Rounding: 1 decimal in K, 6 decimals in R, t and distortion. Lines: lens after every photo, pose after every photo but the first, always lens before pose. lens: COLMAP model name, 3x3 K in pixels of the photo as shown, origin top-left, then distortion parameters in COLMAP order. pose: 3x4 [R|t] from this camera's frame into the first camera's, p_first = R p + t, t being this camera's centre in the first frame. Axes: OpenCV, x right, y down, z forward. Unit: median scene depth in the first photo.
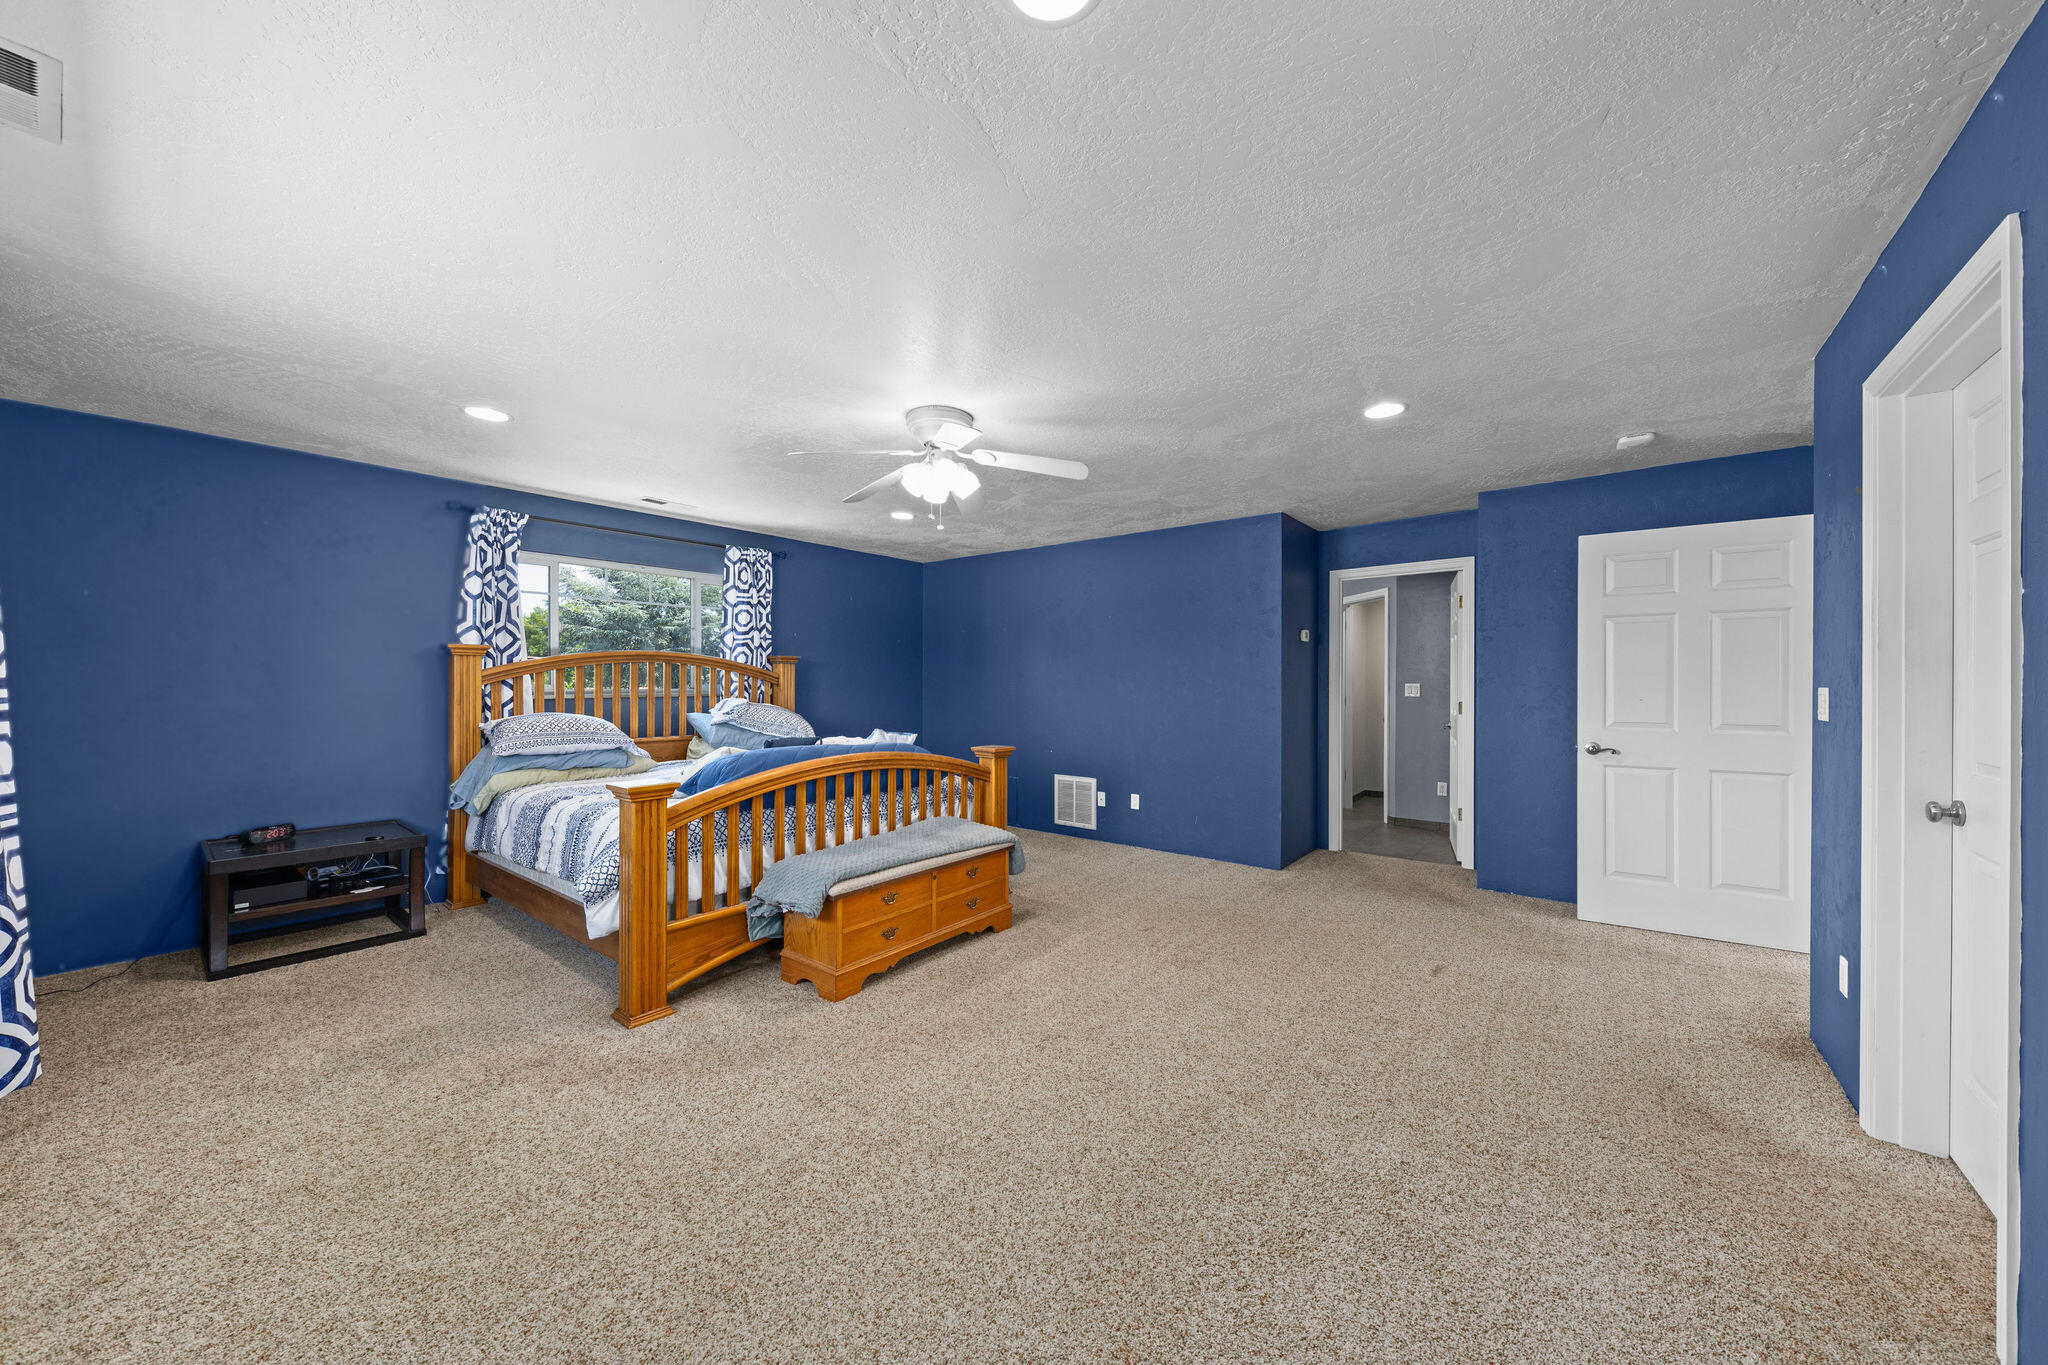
lens RADIAL K [[708.5, 0, 1036.5], [0, 708.5, 683.8], [0, 0, 1]] dist [-0.002641, -0.000564]
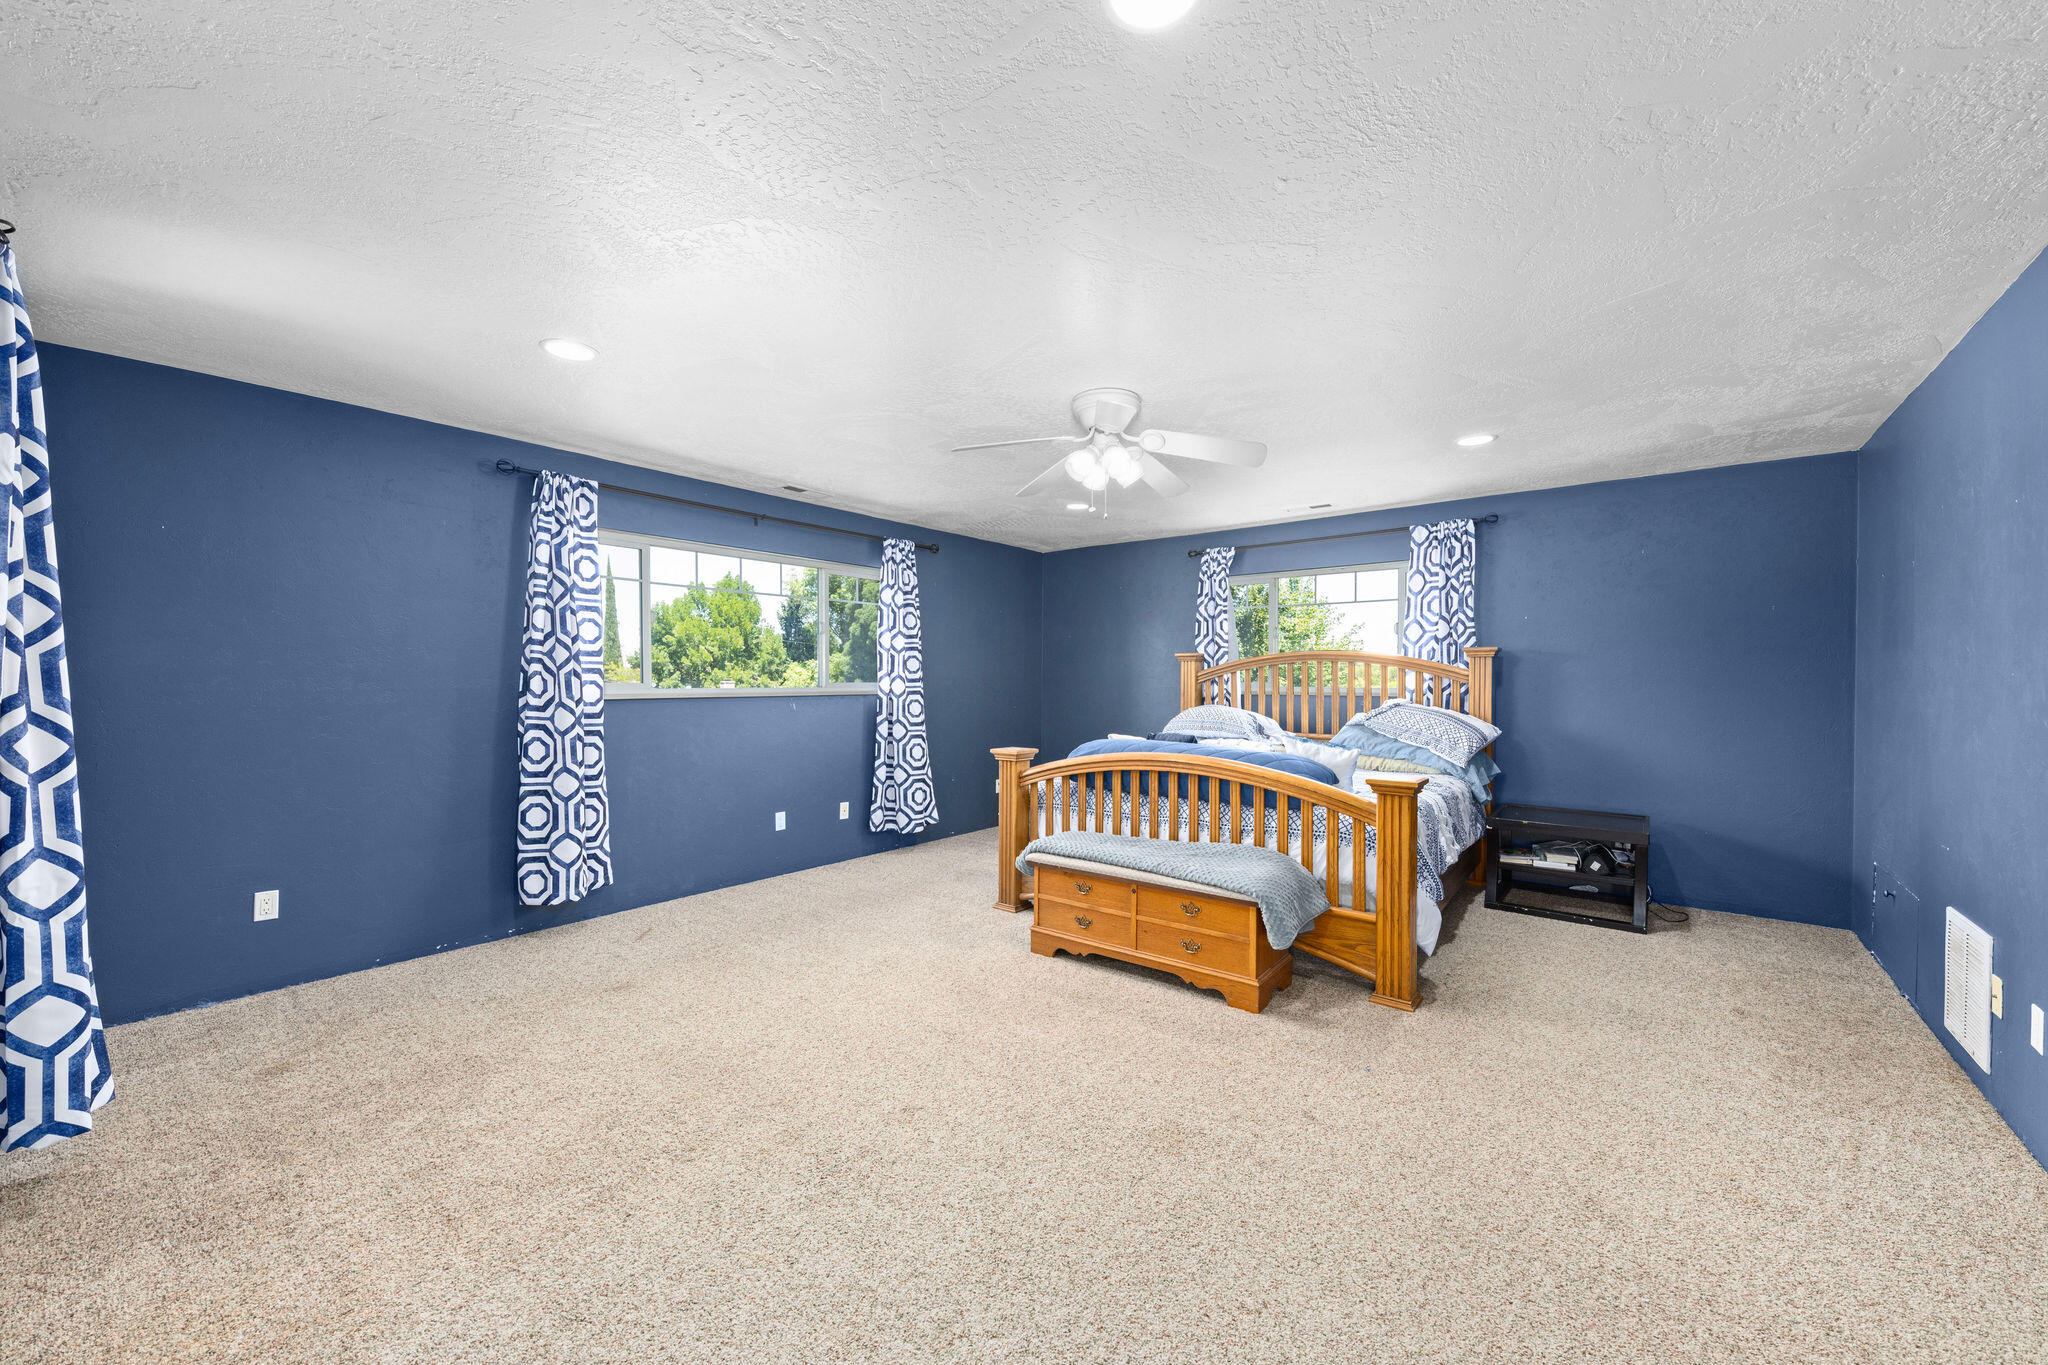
lens RADIAL K [[784.2, 0, 1032.7], [0, 784.2, 679.9], [0, 0, 1]] dist [-0.004082, -0.000492]
pose [[-0.009520, -0.002485, -0.999952, 0.720247], [-0.002558, 0.999994, -0.002461, -0.000867], [0.999951, 0.002535, -0.009526, 0.711490]]
